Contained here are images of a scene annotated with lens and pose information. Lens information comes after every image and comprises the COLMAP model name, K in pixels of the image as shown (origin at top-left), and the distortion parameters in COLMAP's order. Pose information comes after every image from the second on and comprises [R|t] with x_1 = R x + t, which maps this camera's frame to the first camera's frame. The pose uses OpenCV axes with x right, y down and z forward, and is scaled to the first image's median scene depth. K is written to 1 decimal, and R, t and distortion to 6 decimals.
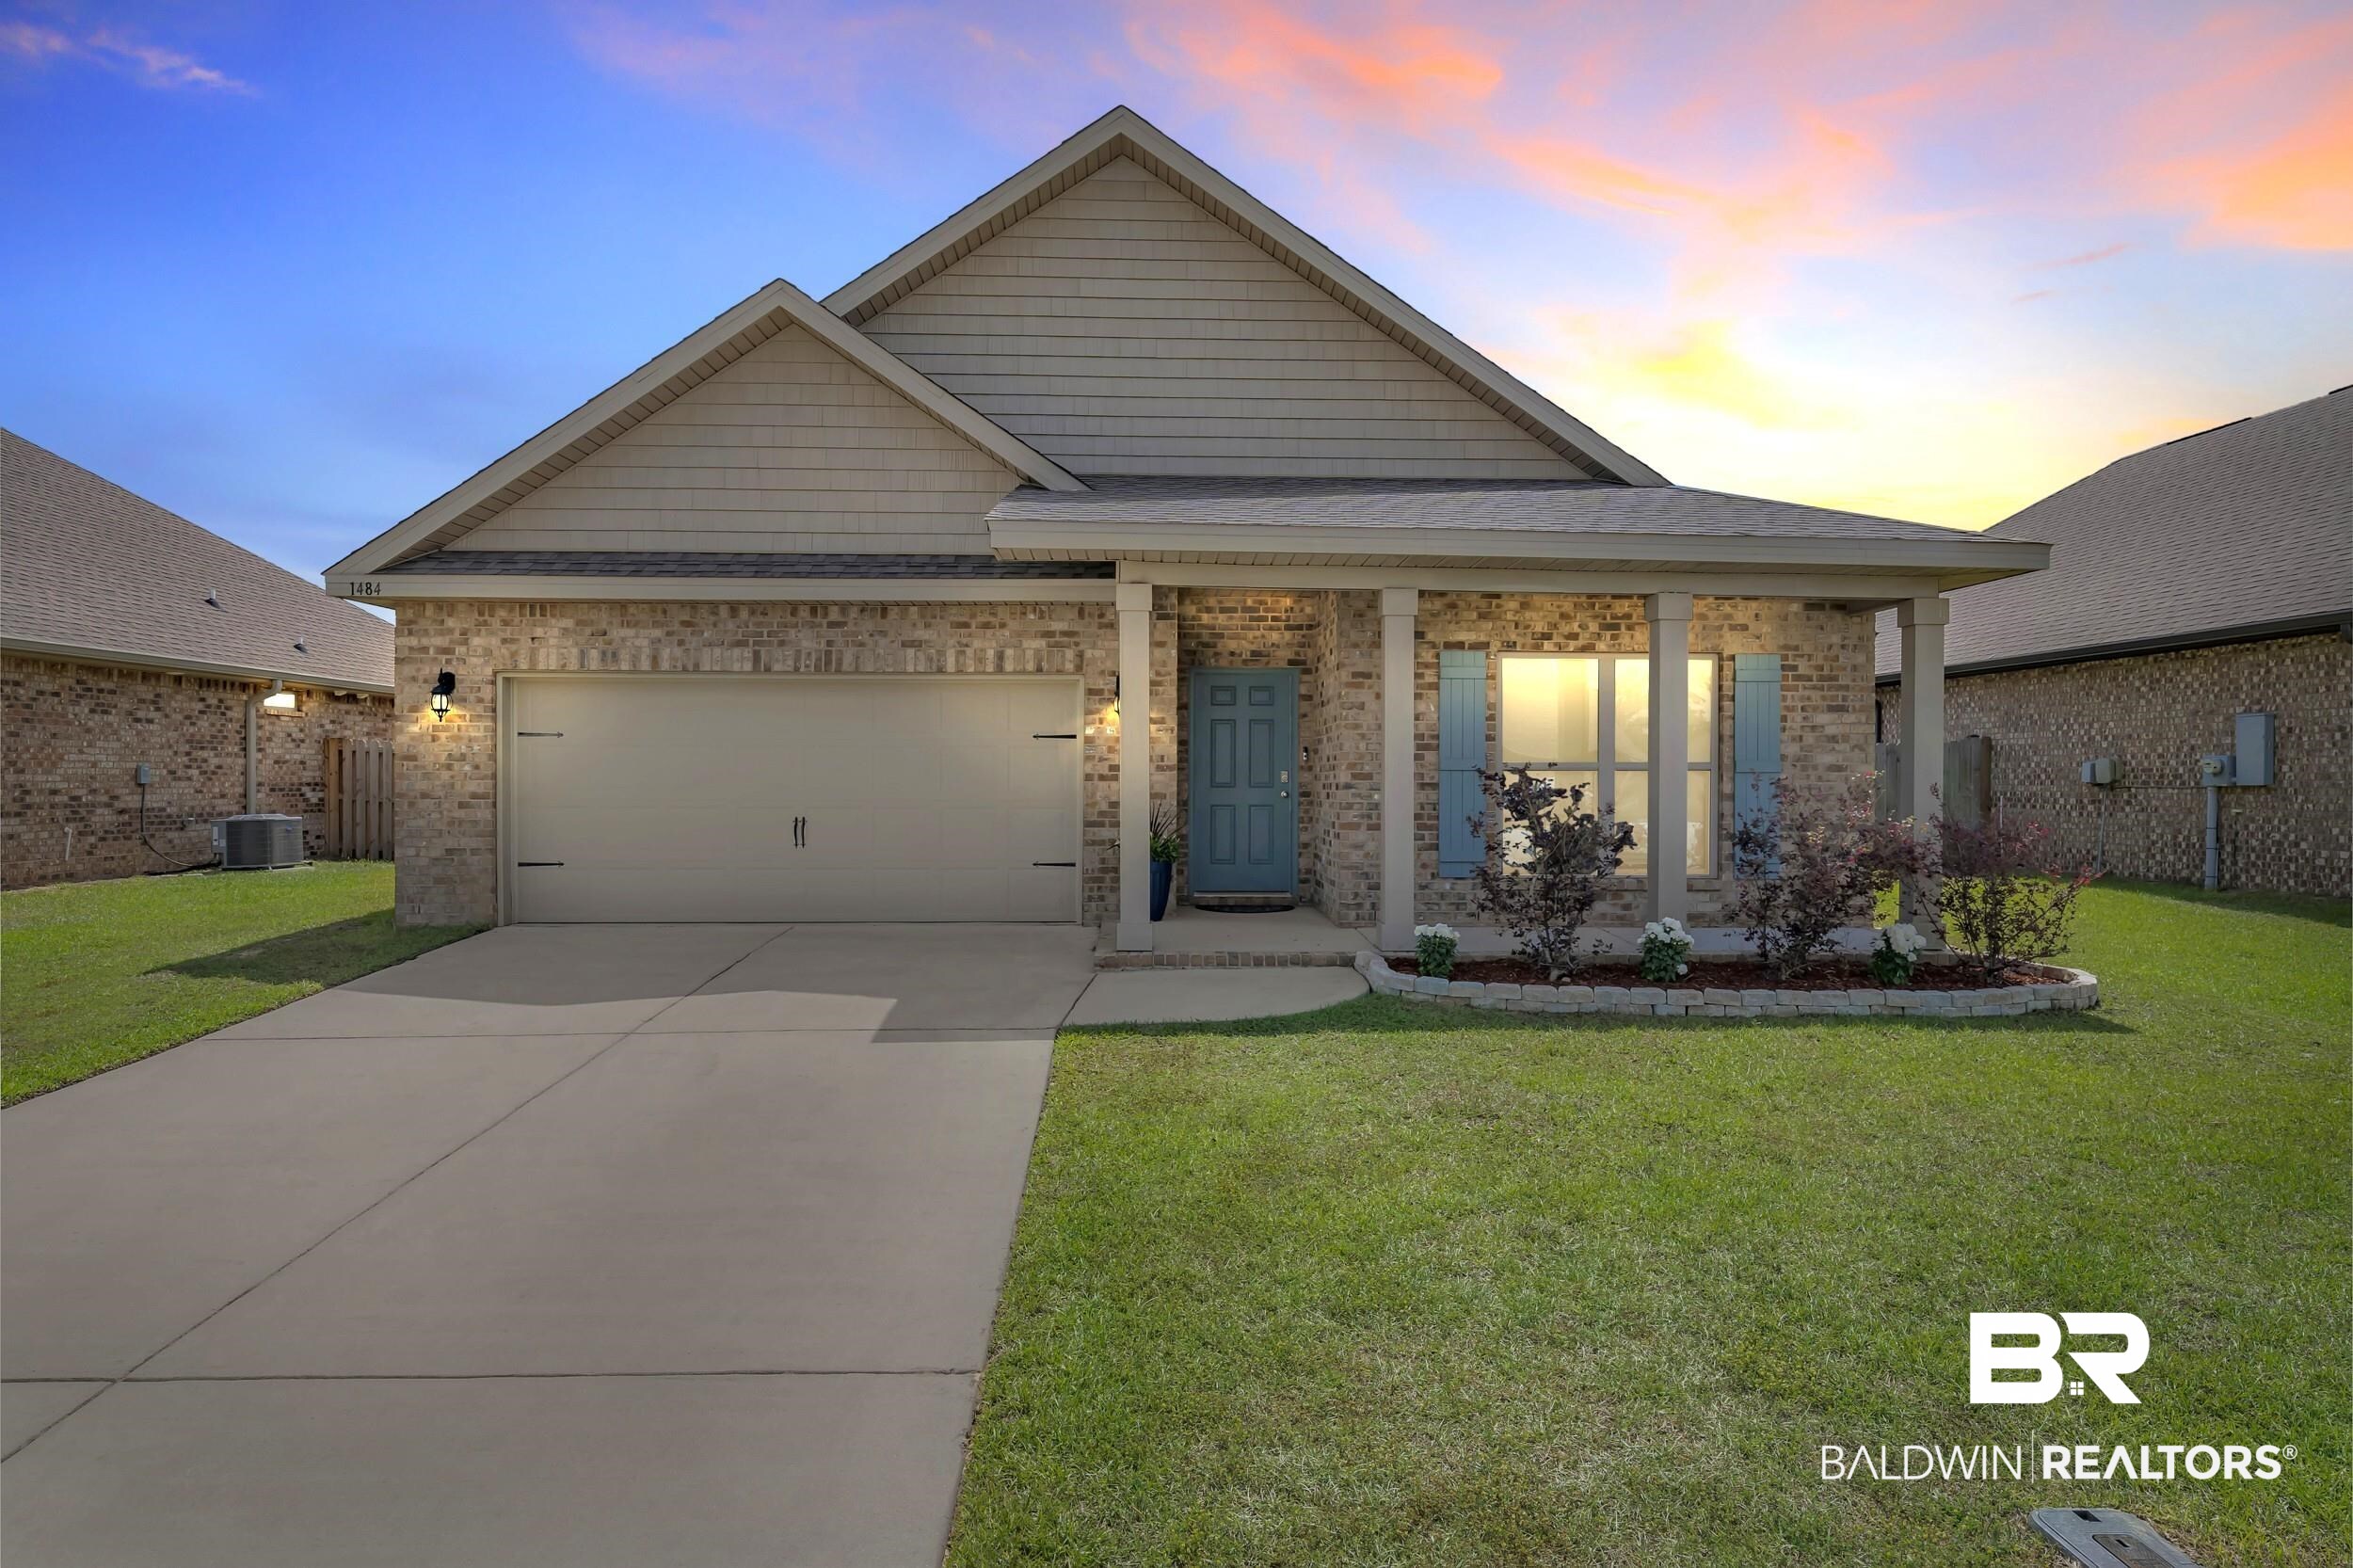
lens RADIAL K [[1159.3, 0, 1279.3], [0, 1159.3, 784.7], [0, 0, 1]] dist [0.000676, 0.000183]
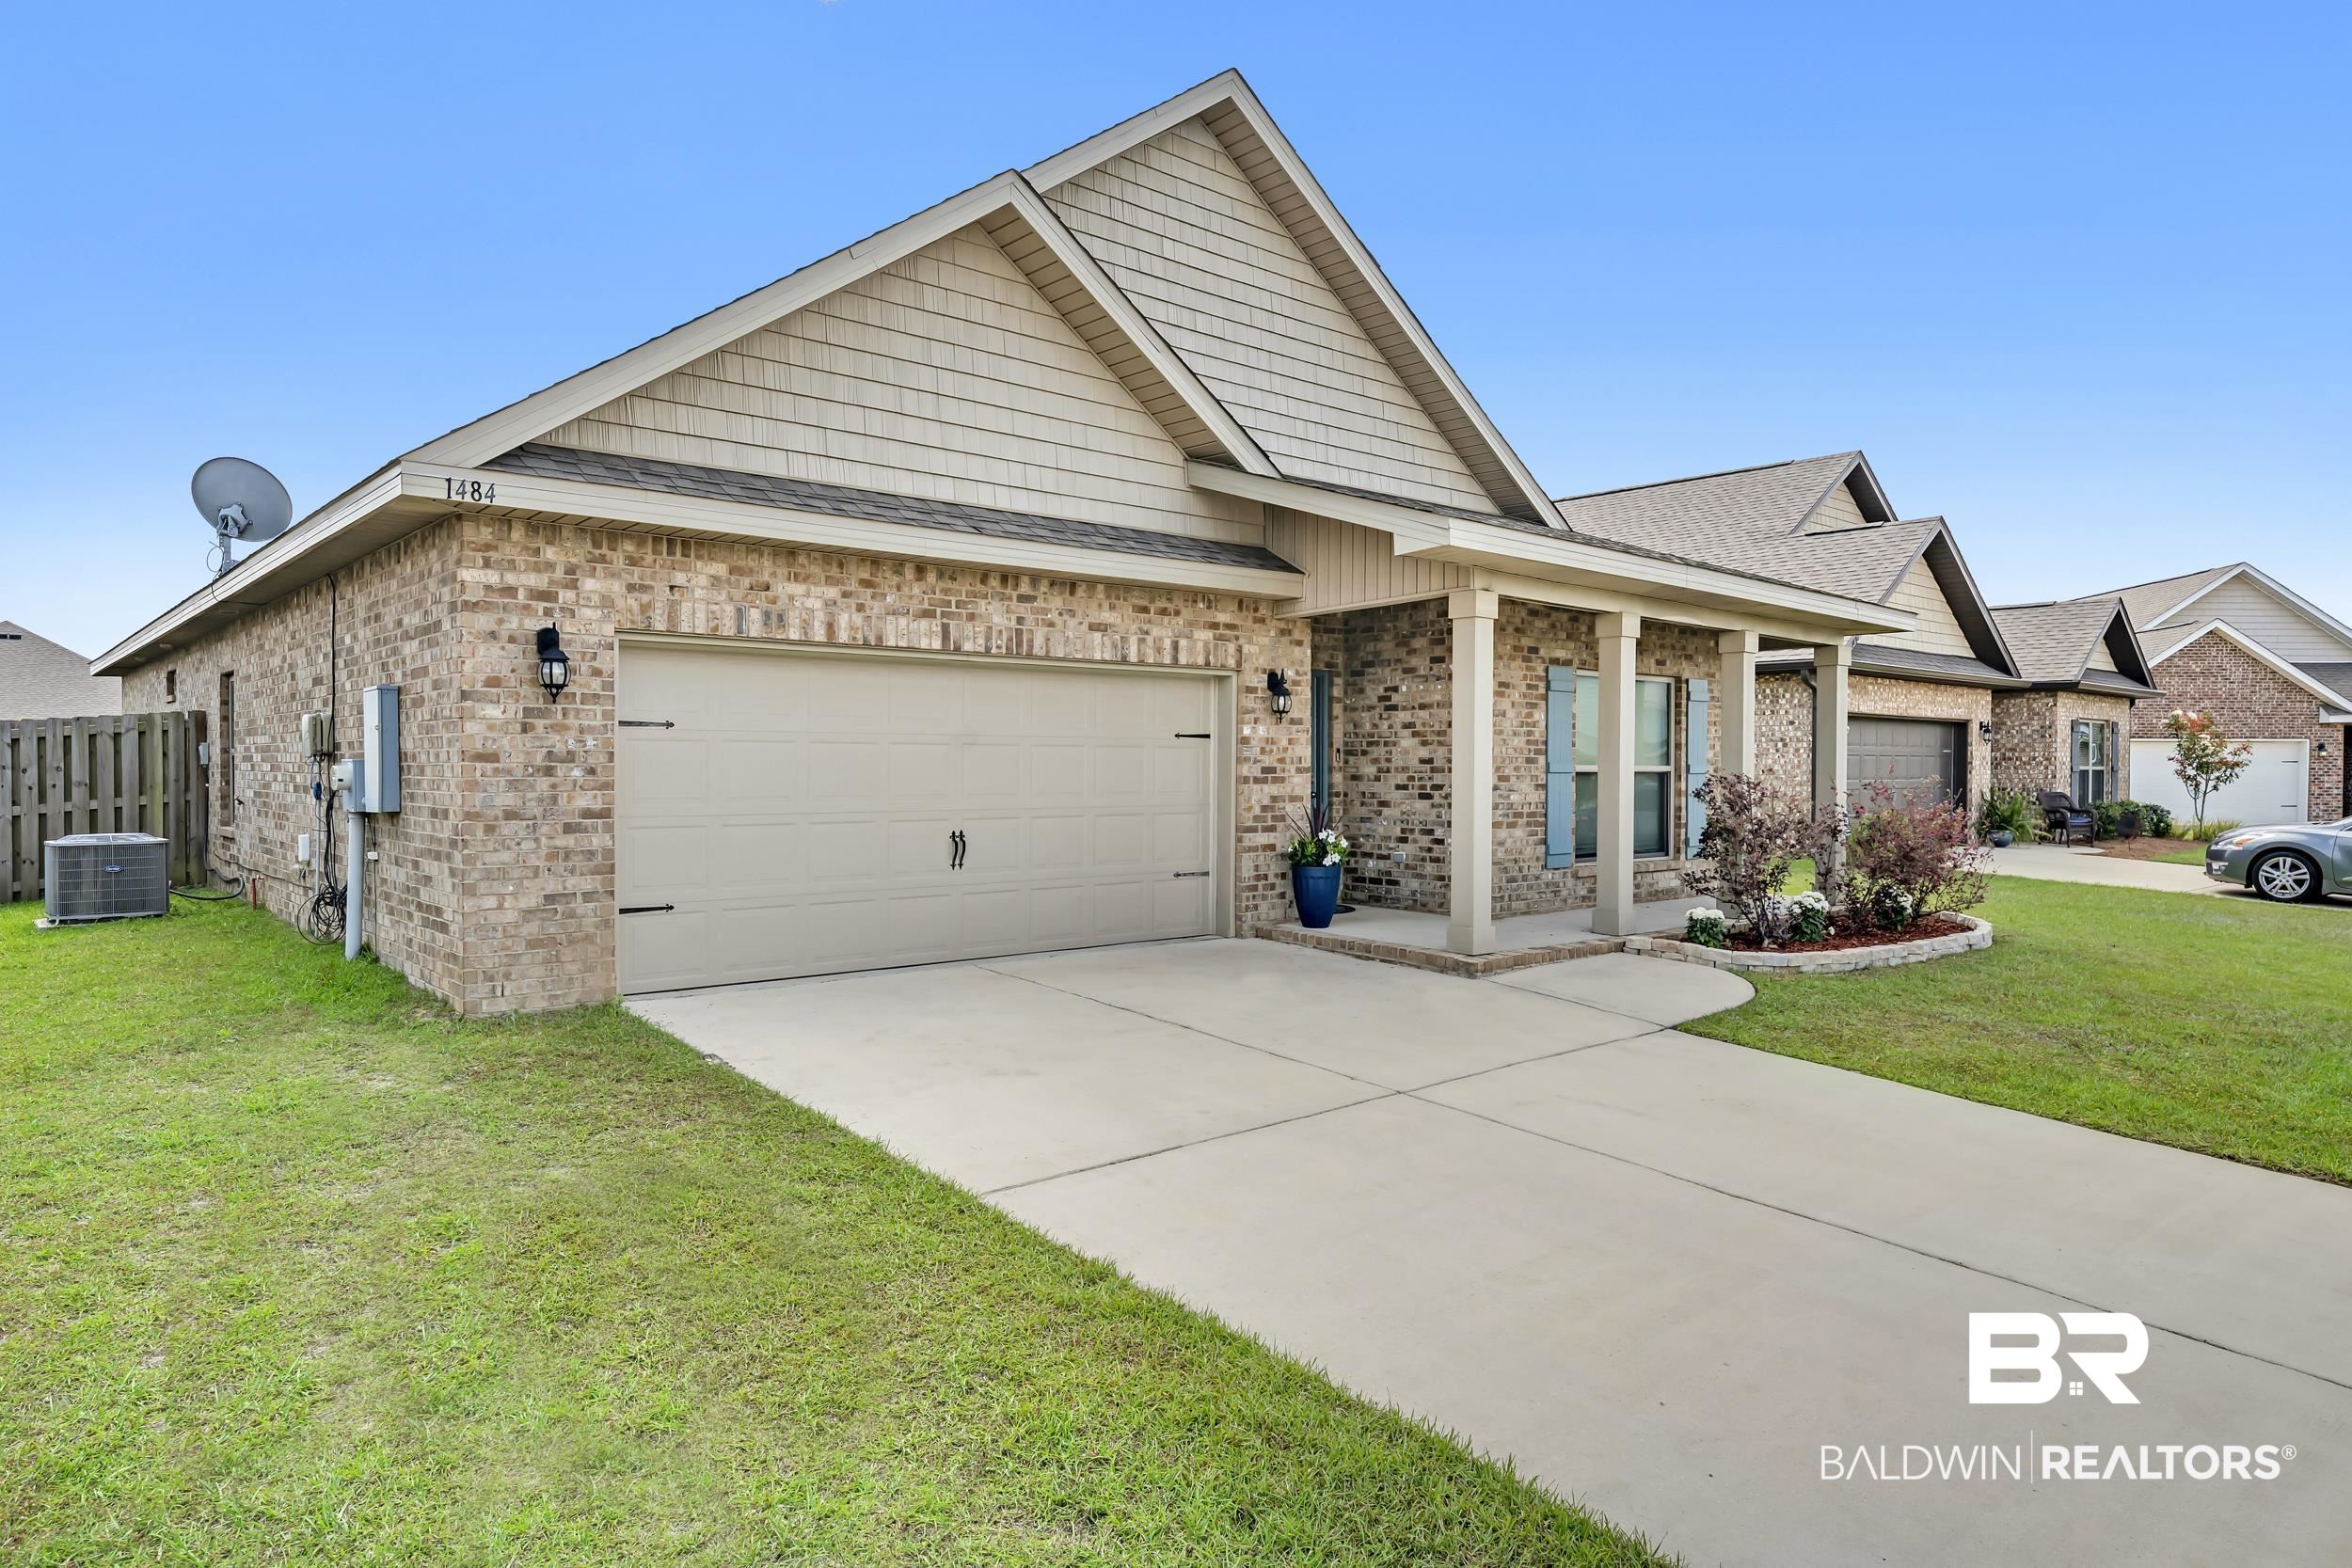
lens RADIAL K [[1158.7, 0, 1183.4], [0, 1158.7, 781.2], [0, 0, 1]] dist [0.000676, 0.000183]
pose [[0.845260, -0.006074, 0.534321, -0.748888], [0.001443, 0.999958, 0.009085, -0.014814], [-0.534354, -0.006908, 0.845233, 0.241115]]
